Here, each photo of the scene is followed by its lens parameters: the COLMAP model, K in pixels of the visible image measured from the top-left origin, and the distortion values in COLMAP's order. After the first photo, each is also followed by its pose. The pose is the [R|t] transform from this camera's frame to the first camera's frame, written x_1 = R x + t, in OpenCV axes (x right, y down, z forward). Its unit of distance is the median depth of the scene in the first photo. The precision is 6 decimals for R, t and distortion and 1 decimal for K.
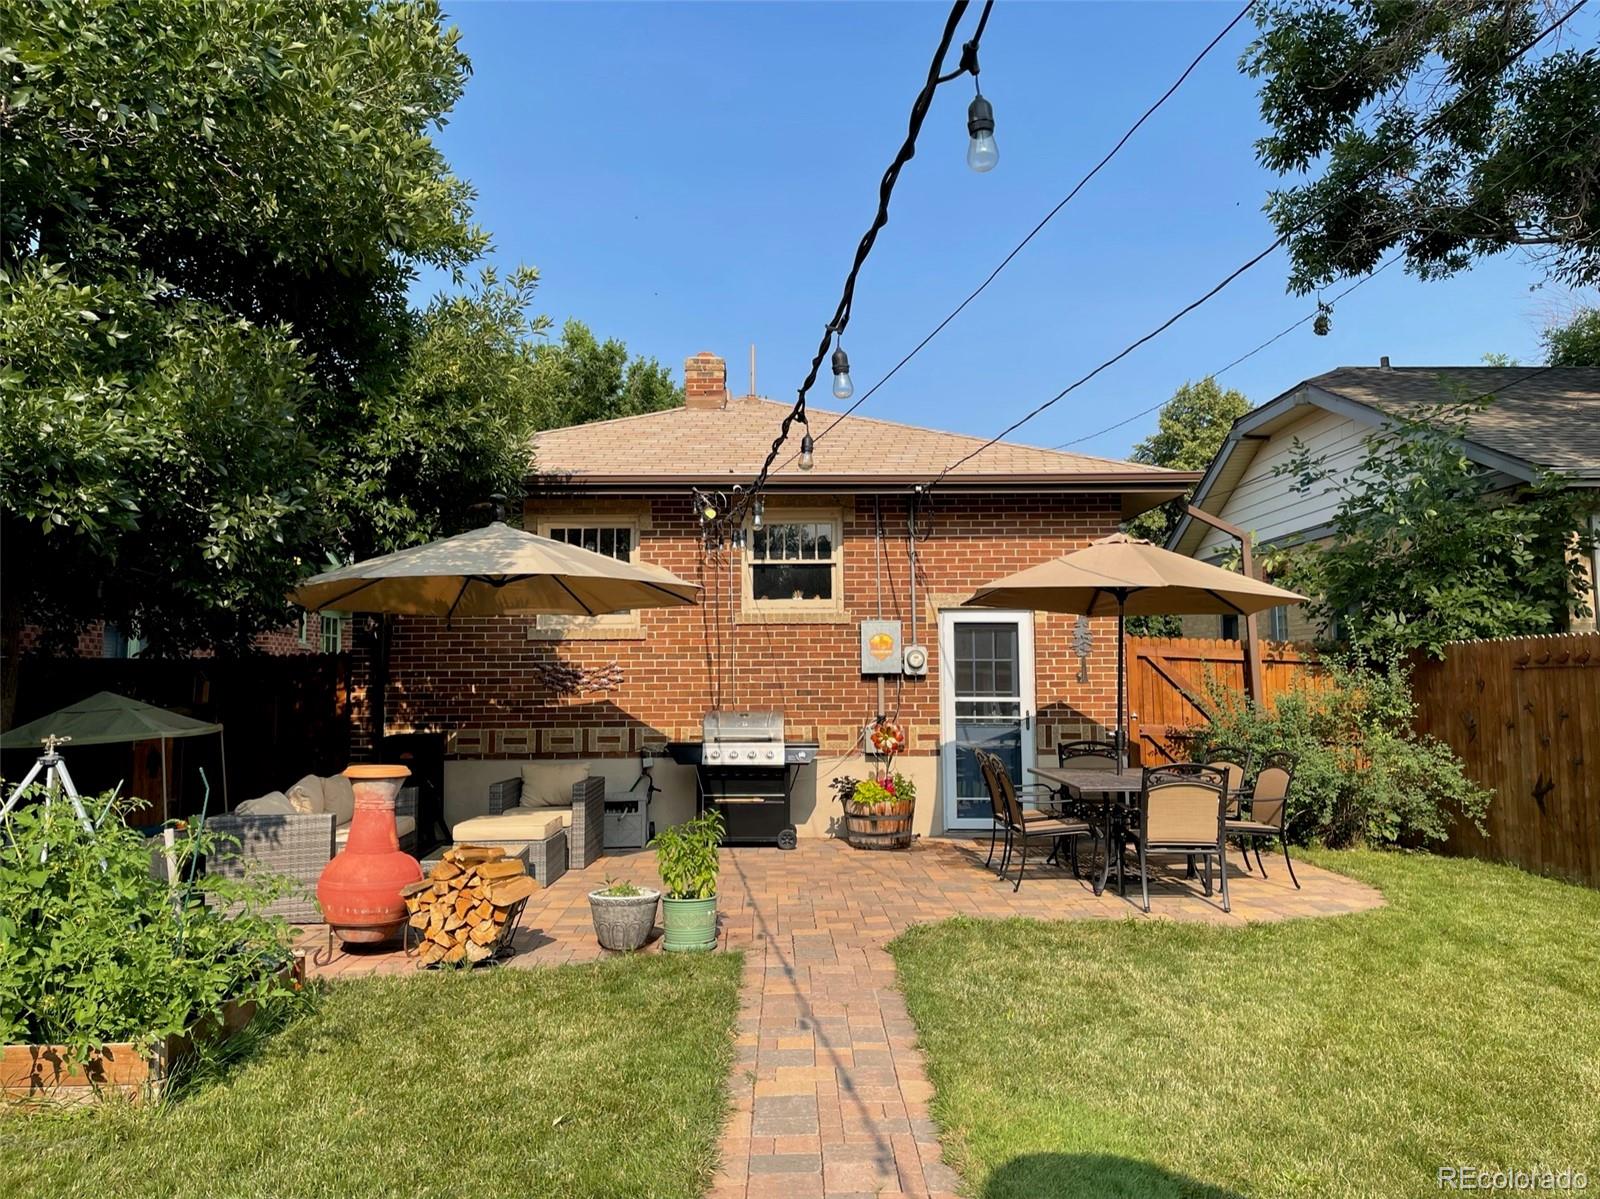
lens RADIAL K [[1216.2, 0, 798.8], [0, 1216.2, 598.2], [0, 0, 1]] dist [0.045305, -0.008607]
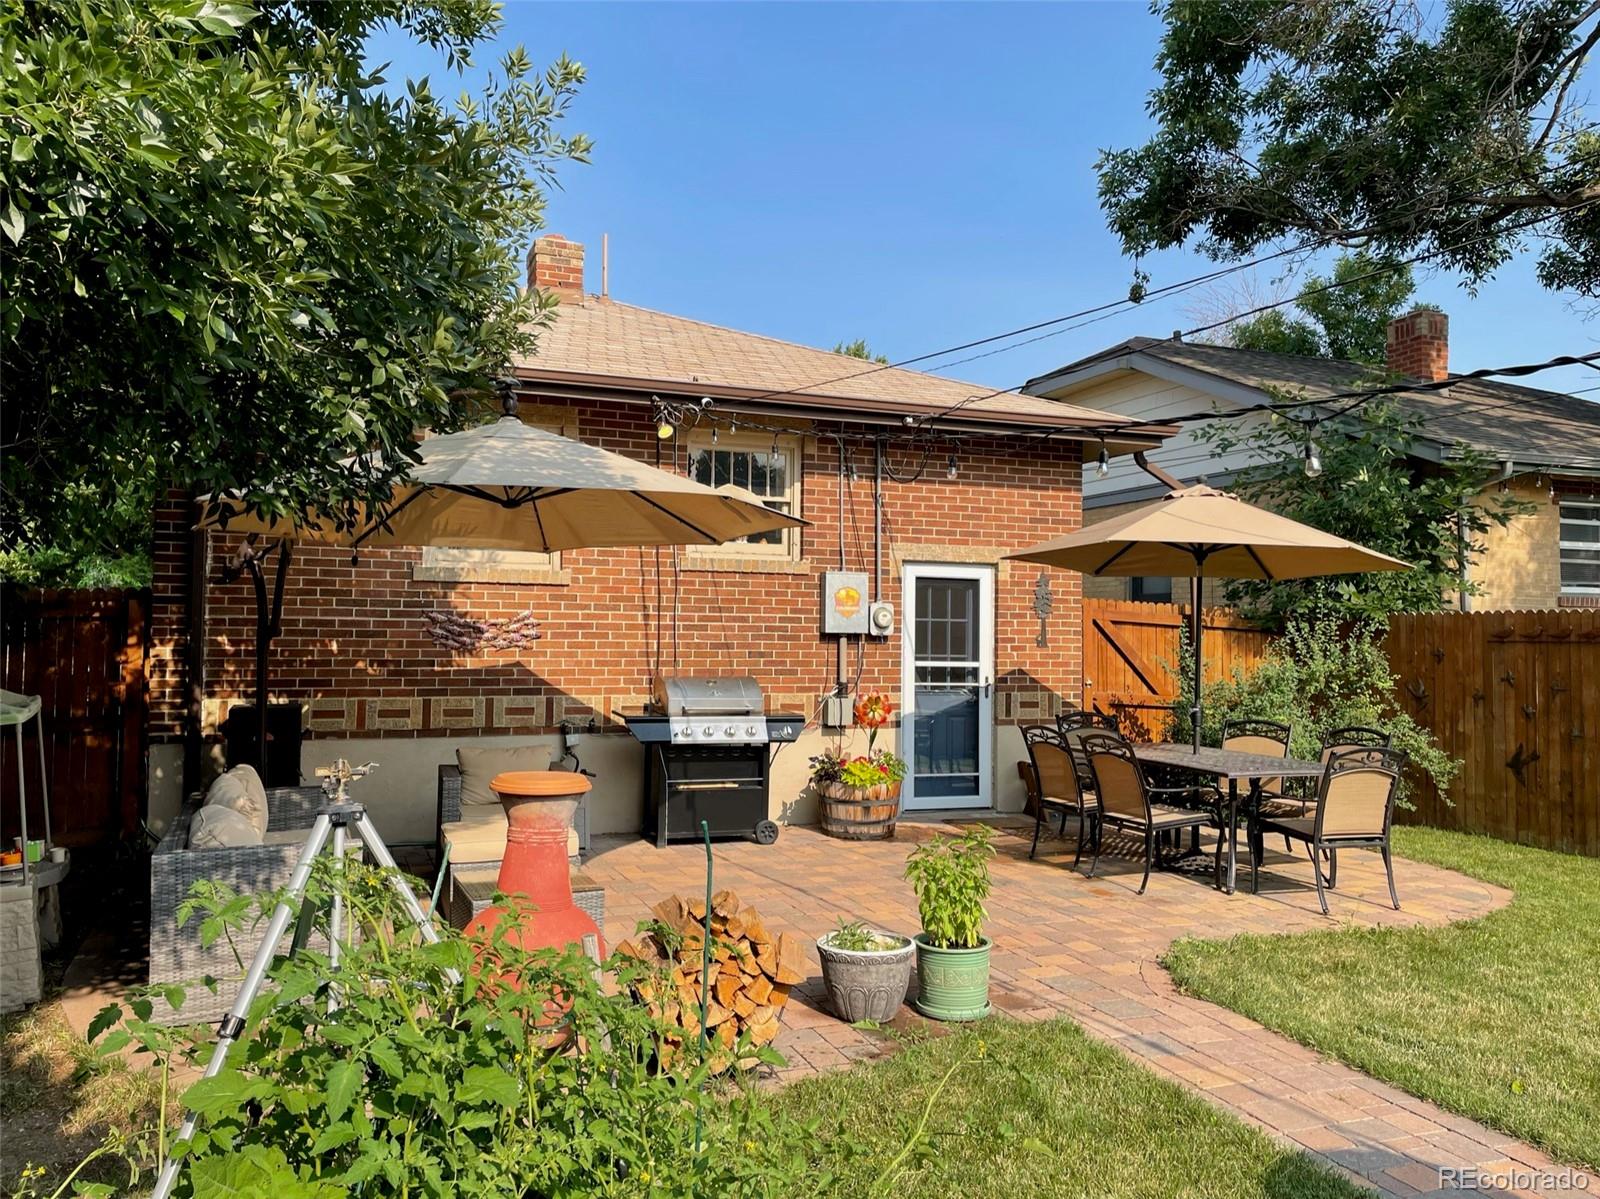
lens RADIAL K [[1216.2, 0, 799.0], [0, 1216.2, 600.1], [0, 0, 1]] dist [0.045305, -0.008607]
pose [[0.936173, 0.027808, 0.350439, -0.263317], [-0.043146, 0.998419, 0.036035, 0.008838], [-0.348883, -0.048855, 0.935892, 0.207566]]
